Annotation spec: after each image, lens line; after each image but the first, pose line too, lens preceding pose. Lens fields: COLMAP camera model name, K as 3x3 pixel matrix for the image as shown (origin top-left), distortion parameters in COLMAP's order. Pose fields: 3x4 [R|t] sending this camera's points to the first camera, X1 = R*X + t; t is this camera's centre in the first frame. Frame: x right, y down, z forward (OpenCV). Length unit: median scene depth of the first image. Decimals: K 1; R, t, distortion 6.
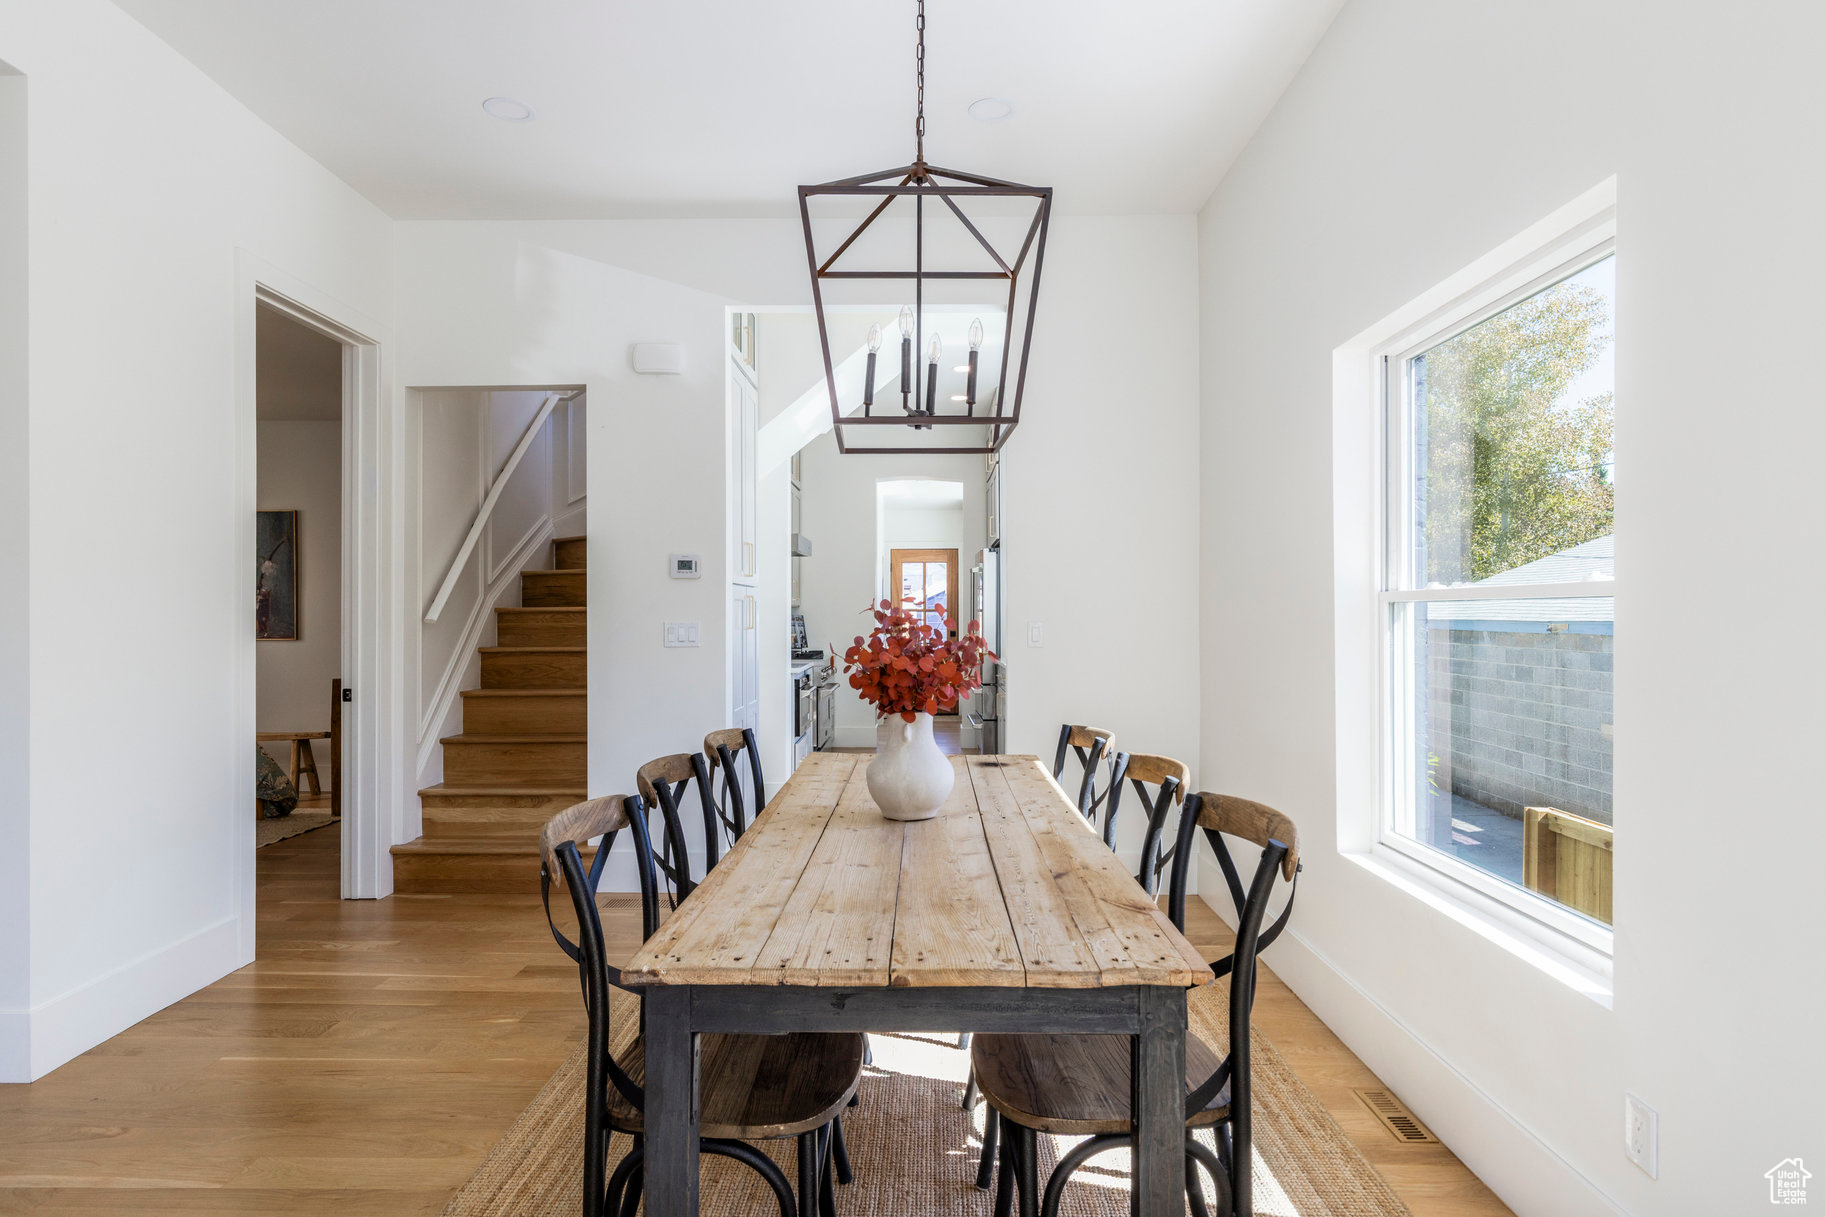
lens RADIAL K [[986.7, 0, 898.0], [0, 986.7, 612.5], [0, 0, 1]] dist [0.002968, 0.000223]
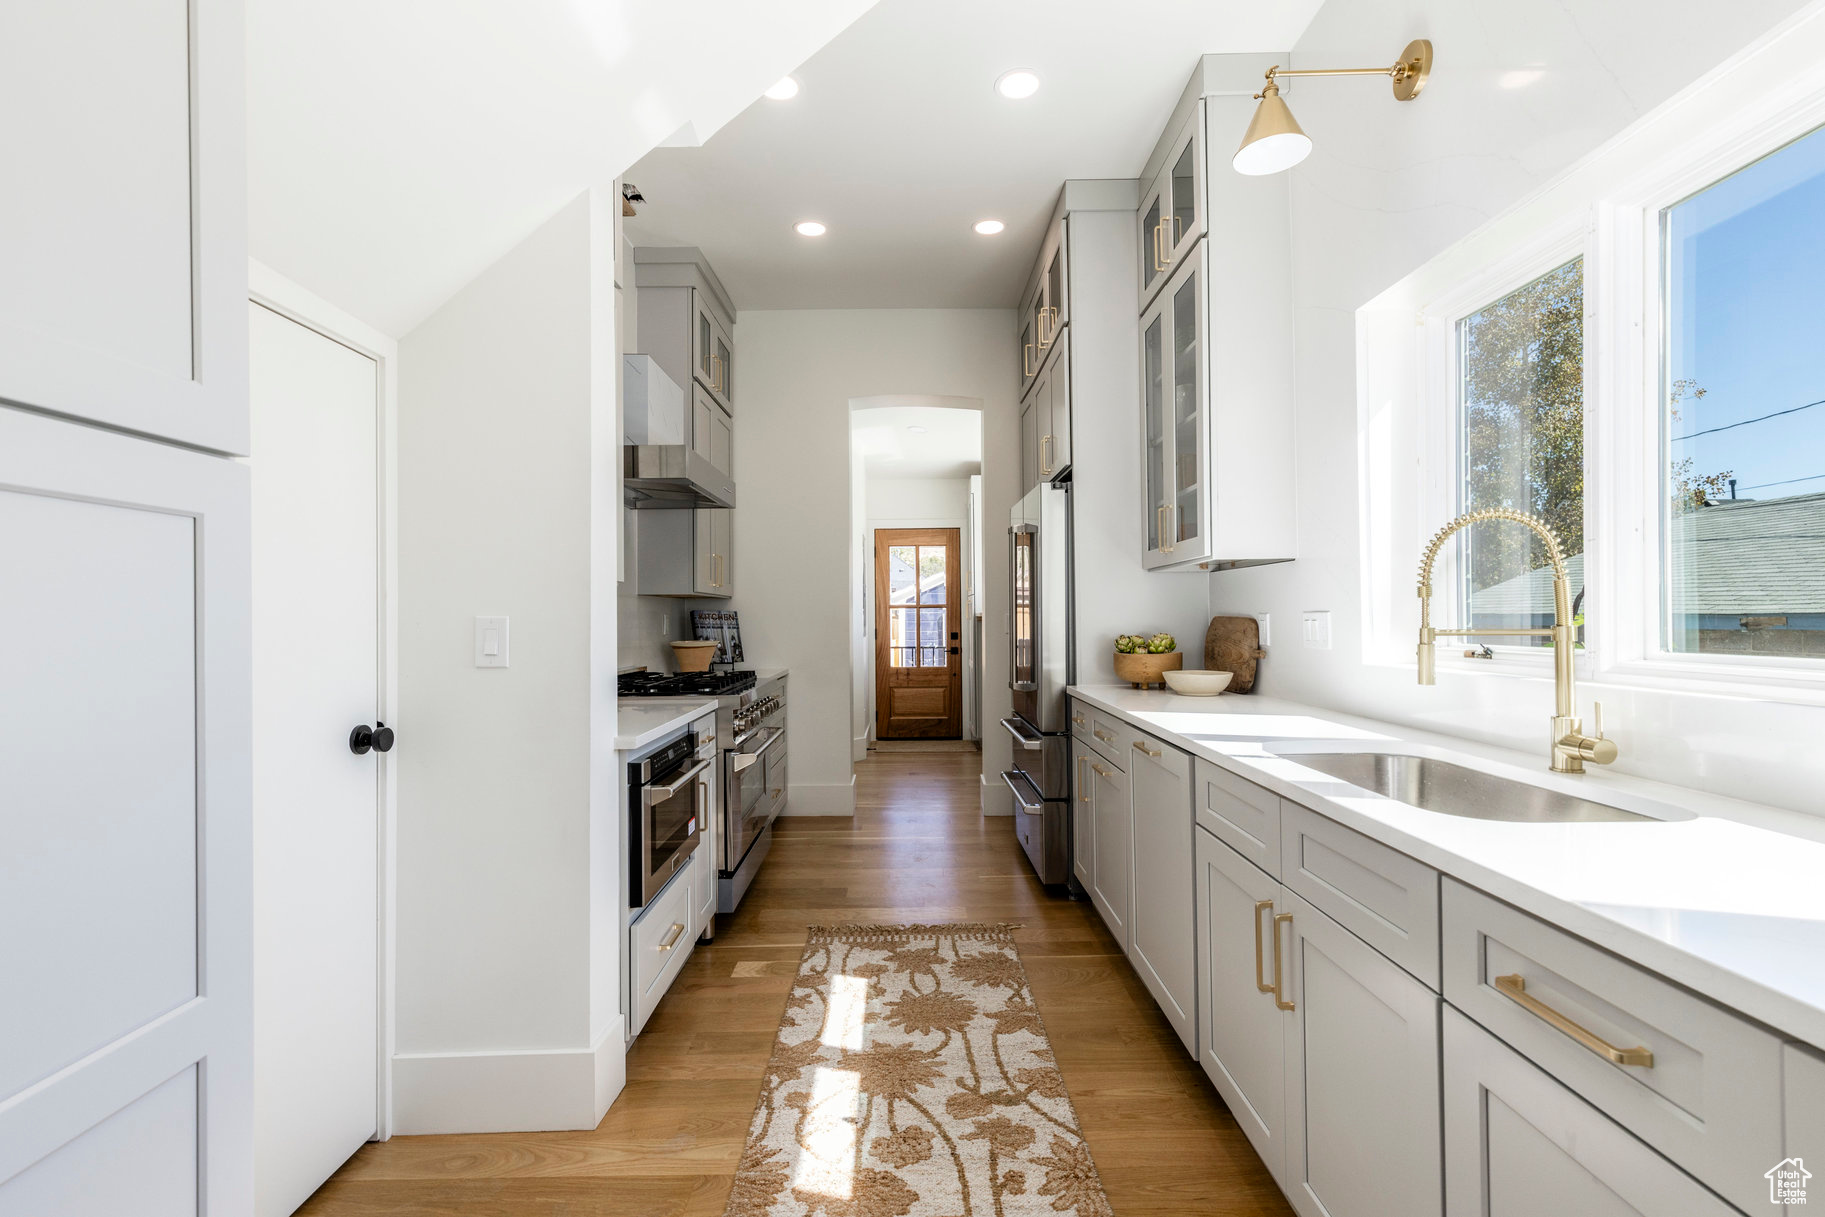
lens RADIAL K [[814.8, 0, 907.2], [0, 814.8, 613.5], [0, 0, 1]] dist [0.010462, -0.002819]
pose [[0.999541, -0.007637, 0.029332, -0.000926], [0.007708, 0.999968, -0.002336, 0.004915], [-0.029313, 0.002561, 0.999567, 0.364085]]
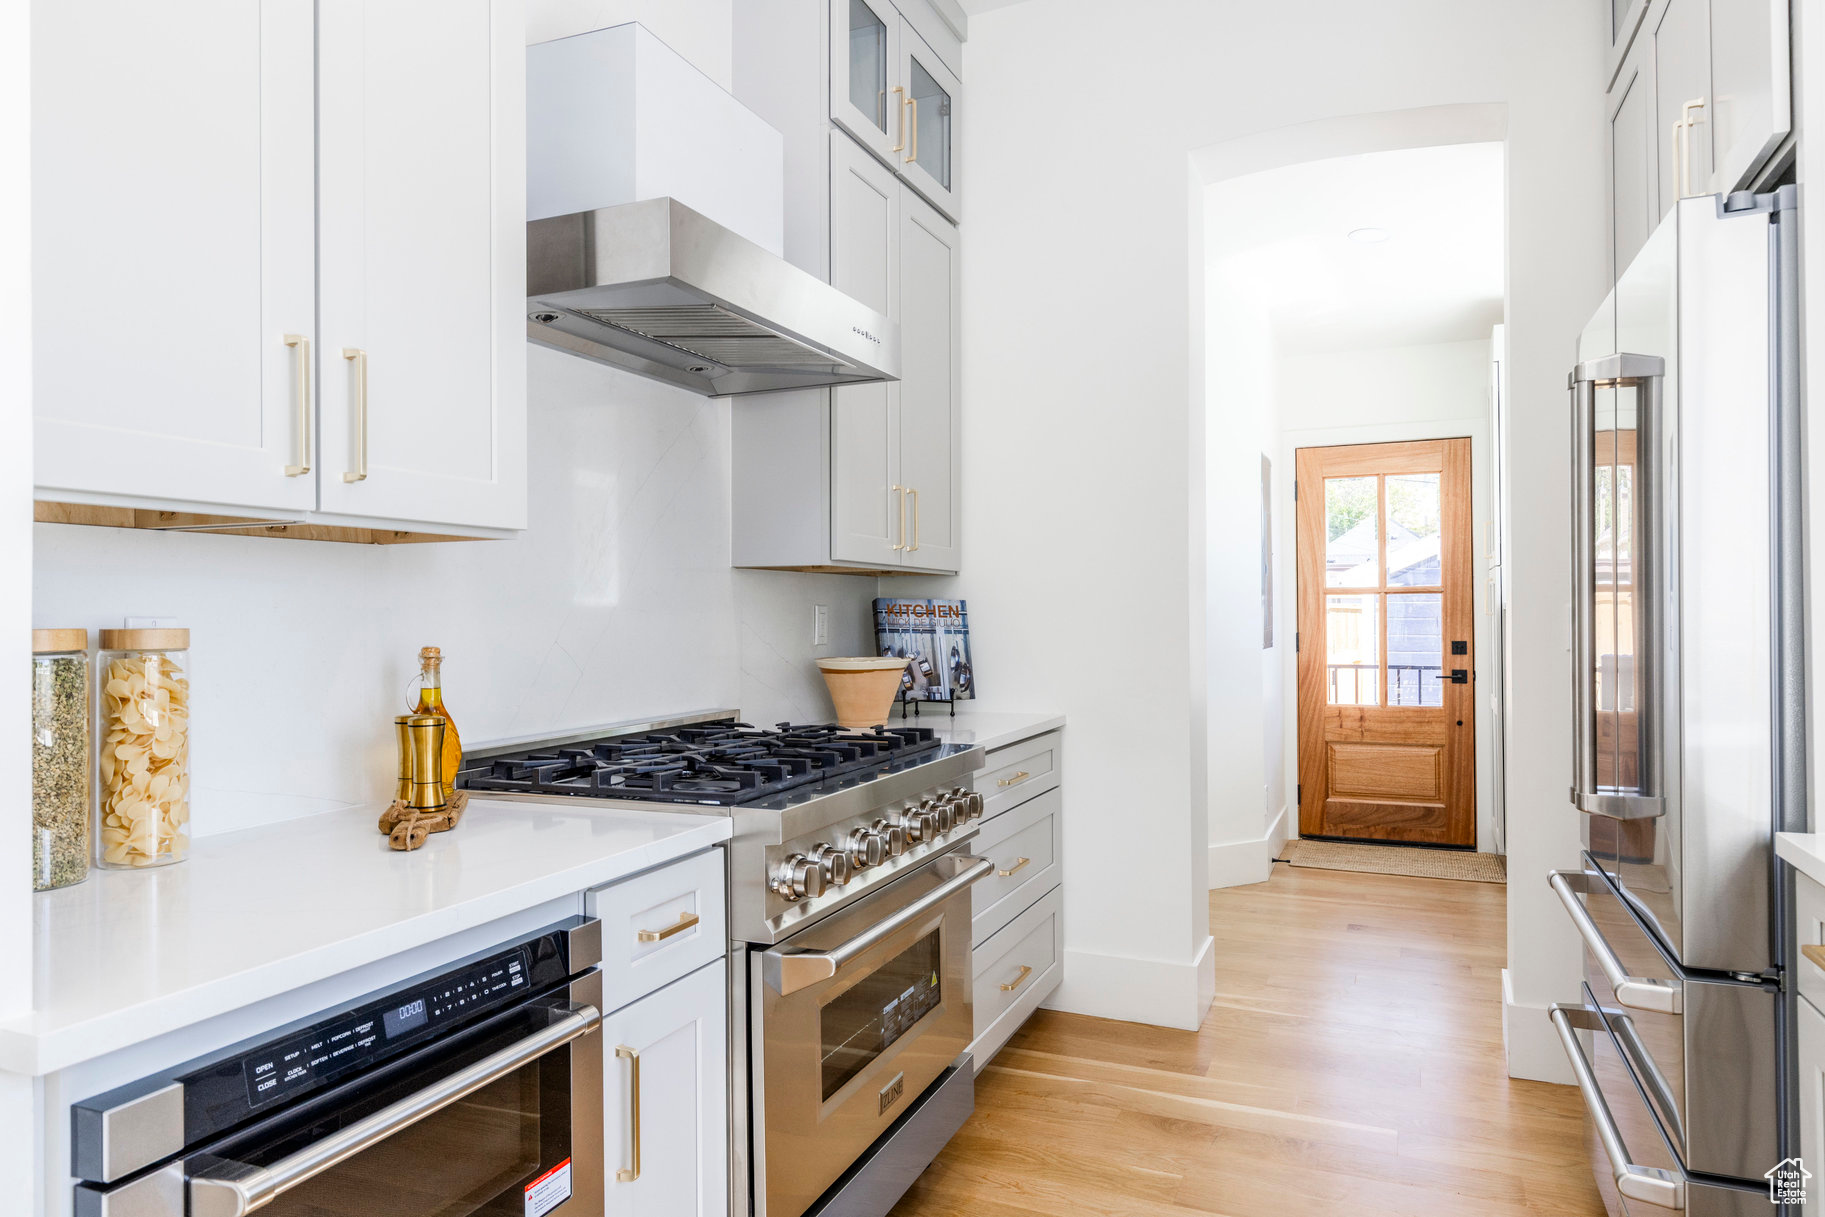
lens RADIAL K [[1152.6, 0, 900.5], [0, 1152.6, 609.9], [0, 0, 1]] dist [0.000626, -0.002745]
pose [[0.926787, -0.006517, -0.375532, 0.021743], [0.006547, 0.999978, -0.001198, 0.004974], [0.375531, -0.001349, 0.926809, 0.495161]]
